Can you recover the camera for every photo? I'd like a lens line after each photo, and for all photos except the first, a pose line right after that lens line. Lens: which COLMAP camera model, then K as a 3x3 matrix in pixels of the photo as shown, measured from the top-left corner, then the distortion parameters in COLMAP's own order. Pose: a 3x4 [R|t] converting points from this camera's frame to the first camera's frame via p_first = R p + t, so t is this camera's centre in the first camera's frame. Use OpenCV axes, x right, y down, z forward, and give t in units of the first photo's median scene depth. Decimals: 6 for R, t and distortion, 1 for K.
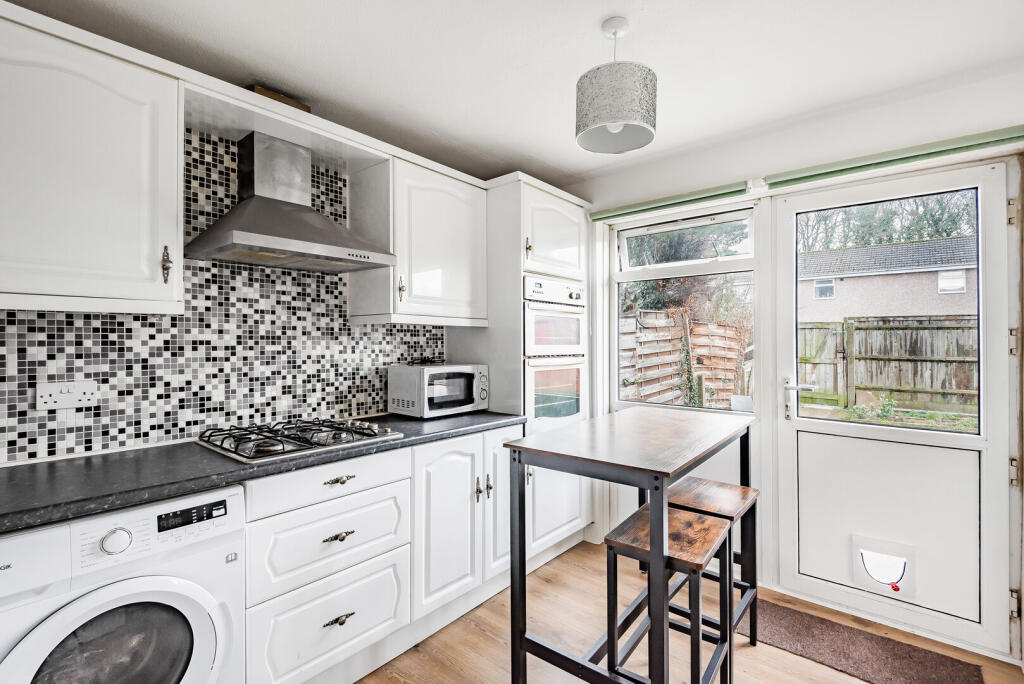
lens RADIAL K [[467.0, 0, 518.8], [0, 467.0, 336.9], [0, 0, 1]] dist [0.003806, 0.000181]
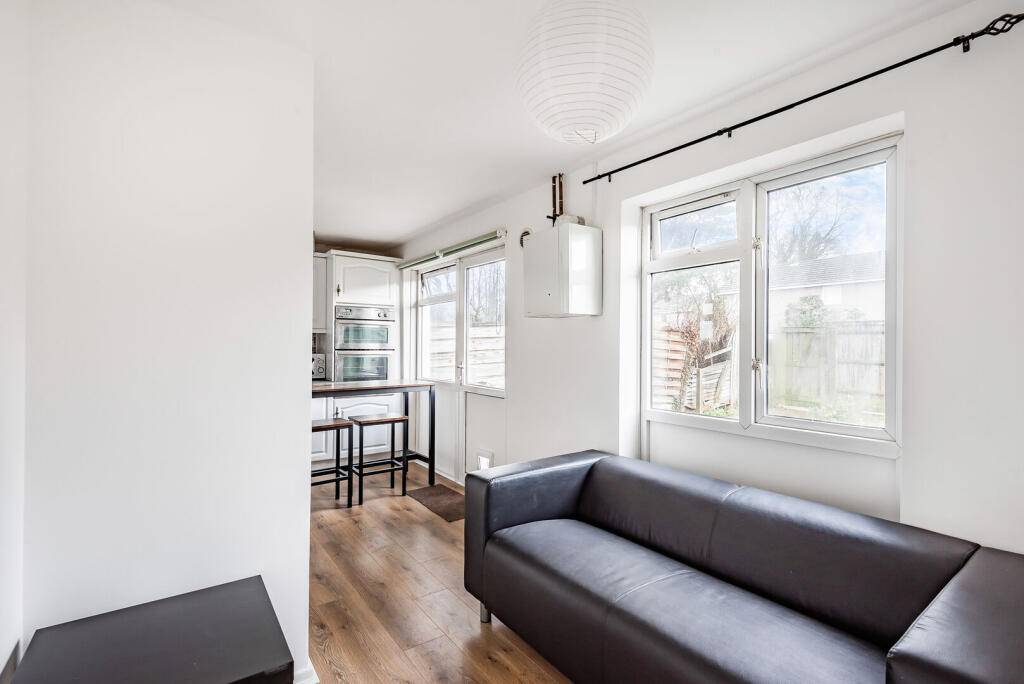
lens RADIAL K [[467.0, 0, 514.7], [0, 467.0, 344.2], [0, 0, 1]] dist [0.003806, 0.000181]
pose [[0.971916, 0.002067, -0.235319, 0.289393], [-0.001120, 0.999991, 0.004159, 0.003507], [0.235326, -0.003779, 0.971909, -0.159201]]
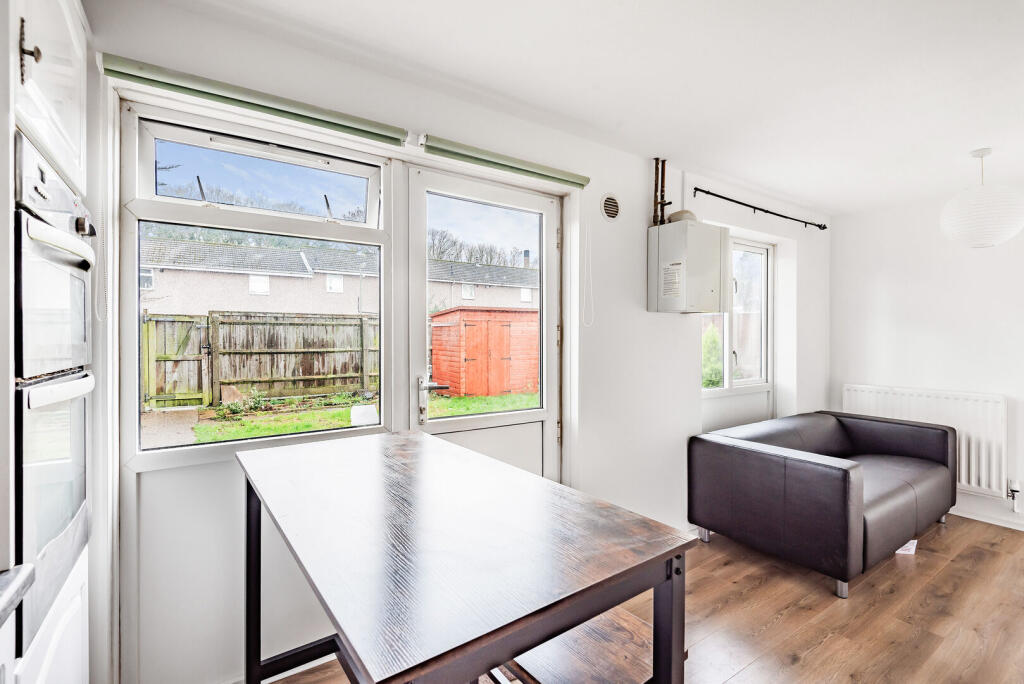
lens RADIAL K [[467.0, 0, 513.9], [0, 467.0, 335.6], [0, 0, 1]] dist [0.003806, 0.000181]
pose [[0.274713, -0.001522, 0.961525, -0.053091], [-0.006242, 0.999975, 0.003366, 0.001886], [-0.961506, -0.006926, 0.274696, 0.149076]]
